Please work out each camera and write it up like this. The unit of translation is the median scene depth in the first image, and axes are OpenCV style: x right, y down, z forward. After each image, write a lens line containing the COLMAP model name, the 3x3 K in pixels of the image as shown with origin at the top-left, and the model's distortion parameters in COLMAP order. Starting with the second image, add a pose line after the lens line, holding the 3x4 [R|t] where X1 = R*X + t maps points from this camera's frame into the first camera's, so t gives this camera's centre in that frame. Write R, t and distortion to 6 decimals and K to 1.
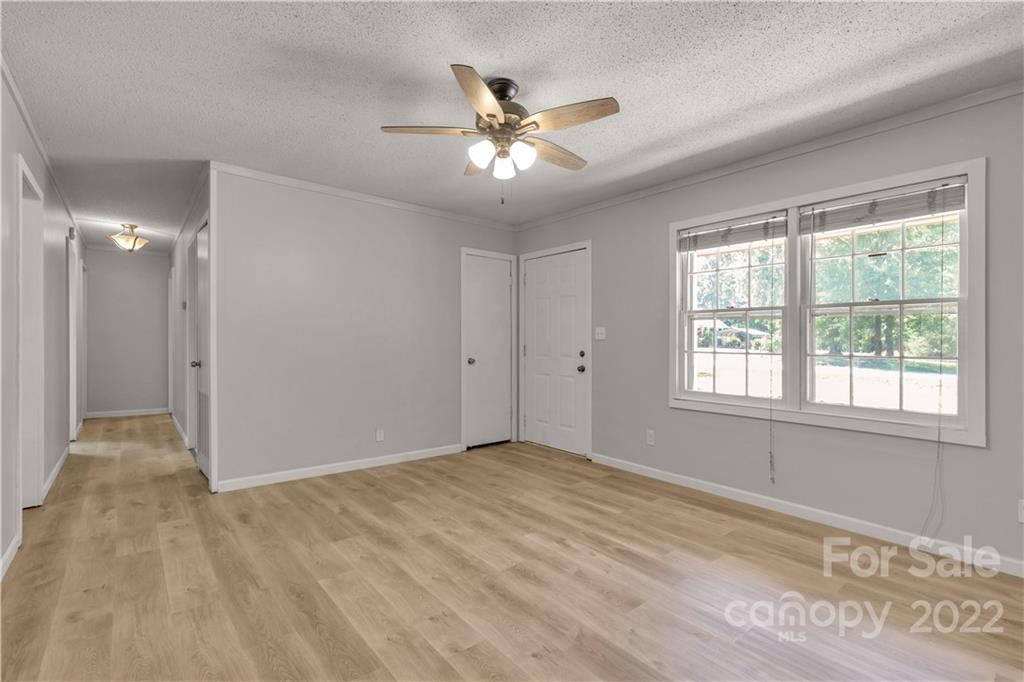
lens RADIAL K [[464.3, 0, 515.4], [0, 464.3, 338.9], [0, 0, 1]] dist [0.008101, -0.000490]
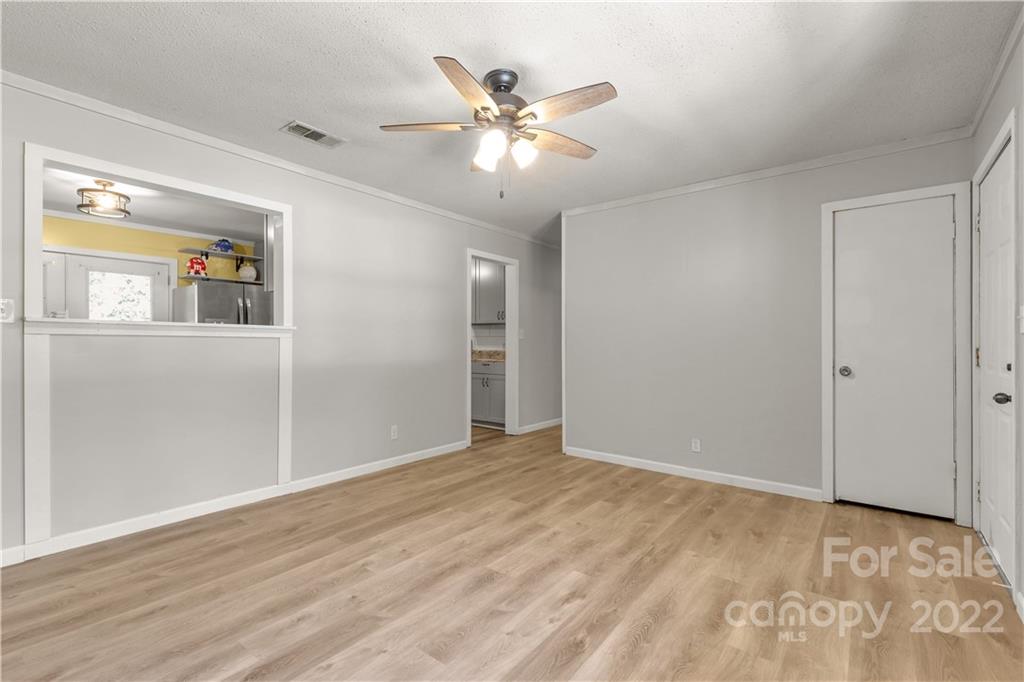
lens RADIAL K [[464.3, 0, 512.3], [0, 464.3, 340.9], [0, 0, 1]] dist [0.008101, -0.000490]
pose [[0.204340, -0.011375, -0.978834, 0.782852], [0.005446, 0.999930, -0.010483, 0.016097], [0.978885, -0.003189, 0.204388, 0.686429]]
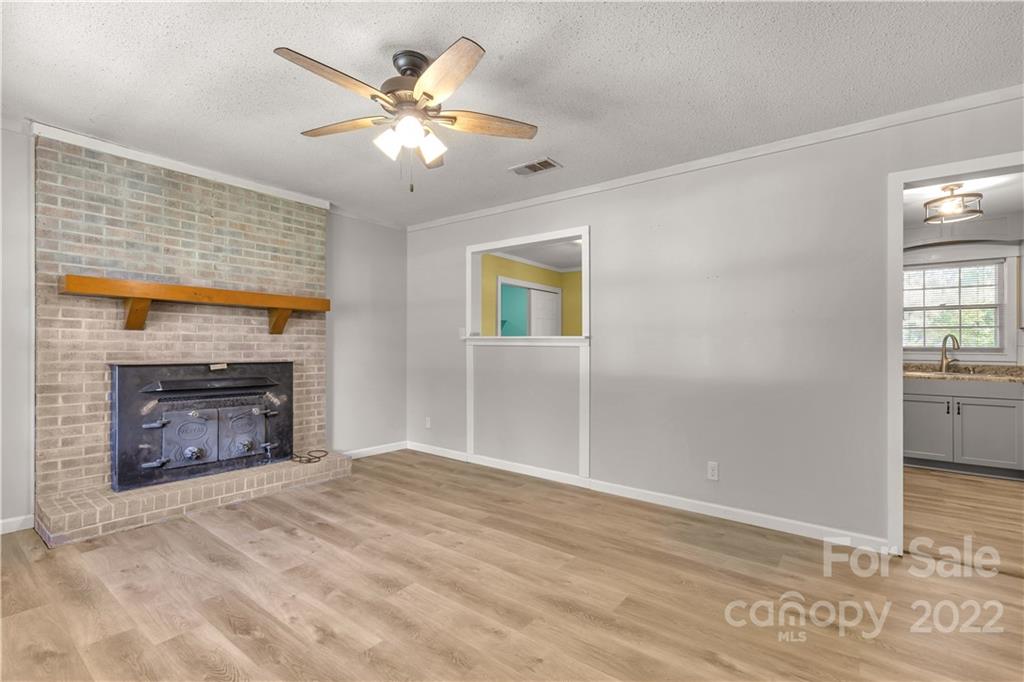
lens RADIAL K [[464.3, 0, 507.8], [0, 464.3, 348.6], [0, 0, 1]] dist [0.008101, -0.000490]
pose [[-0.978585, -0.020292, -0.204839, -0.012024], [-0.018942, 0.999784, -0.008549, 0.015006], [0.204969, -0.004486, -0.978758, 1.599593]]
